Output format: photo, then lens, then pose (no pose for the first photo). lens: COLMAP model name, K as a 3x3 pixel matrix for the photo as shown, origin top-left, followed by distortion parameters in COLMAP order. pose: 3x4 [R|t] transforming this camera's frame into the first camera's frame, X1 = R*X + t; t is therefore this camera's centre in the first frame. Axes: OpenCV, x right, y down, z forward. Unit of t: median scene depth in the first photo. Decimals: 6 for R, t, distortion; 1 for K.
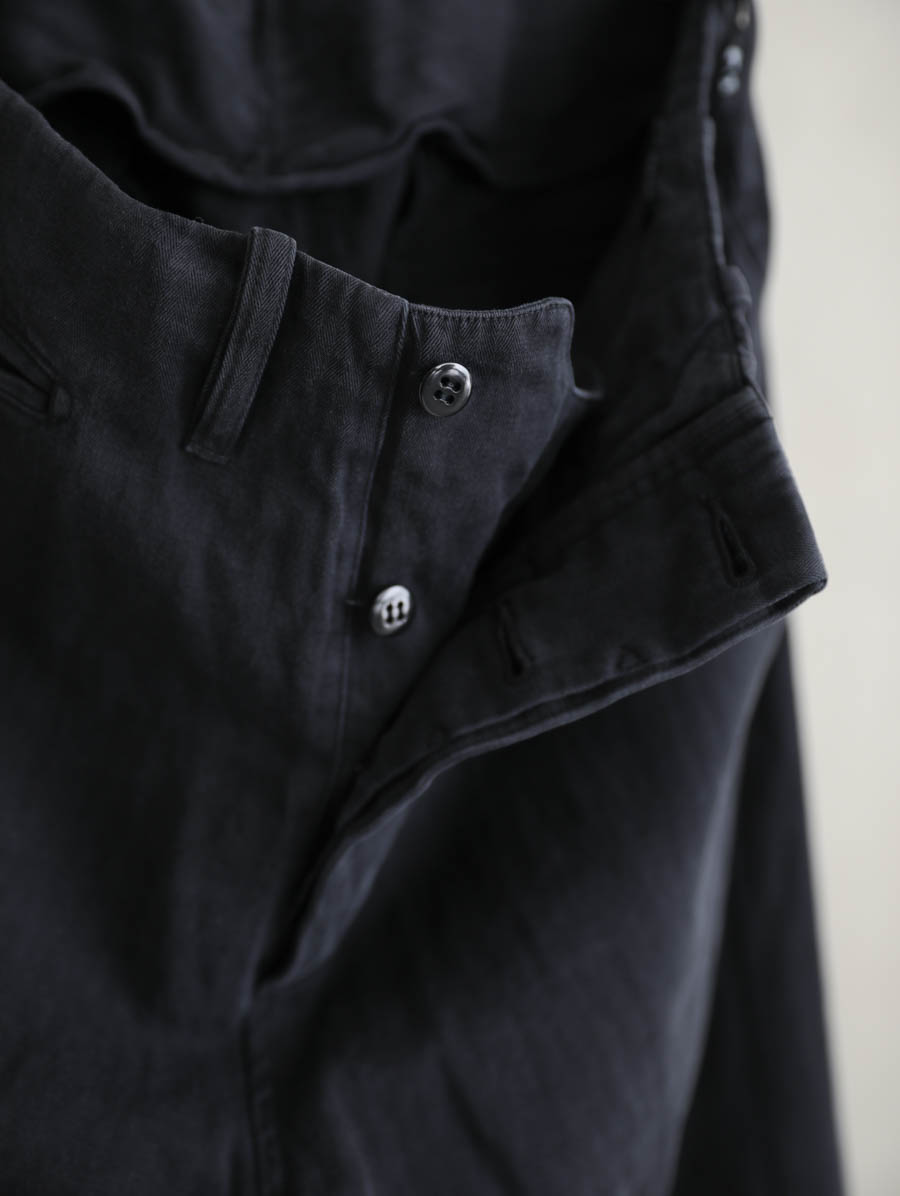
lens RADIAL K [[1697.2, 0, 450.0], [0, 1697.2, 598.0], [0, 0, 1]] dist [0.054995, 0.010887]
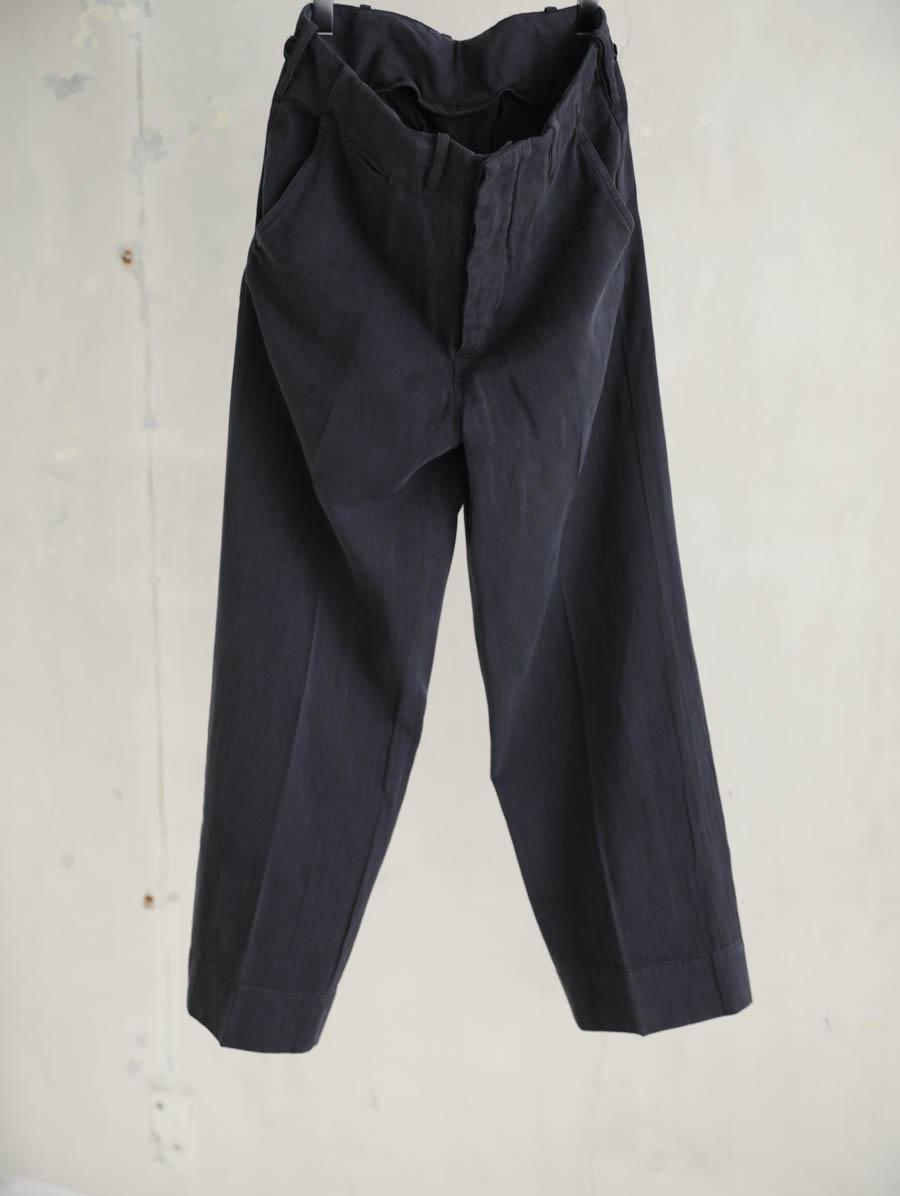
lens RADIAL K [[1697.2, 0, 450.0], [0, 1697.2, 598.0], [0, 0, 1]] dist [0.054995, 0.010887]
pose [[0.965417, 0.016130, -0.260210, 0.793102], [0.017609, 0.991771, 0.126811, 0.289664], [0.260114, -0.127007, 0.957188, -2.413123]]
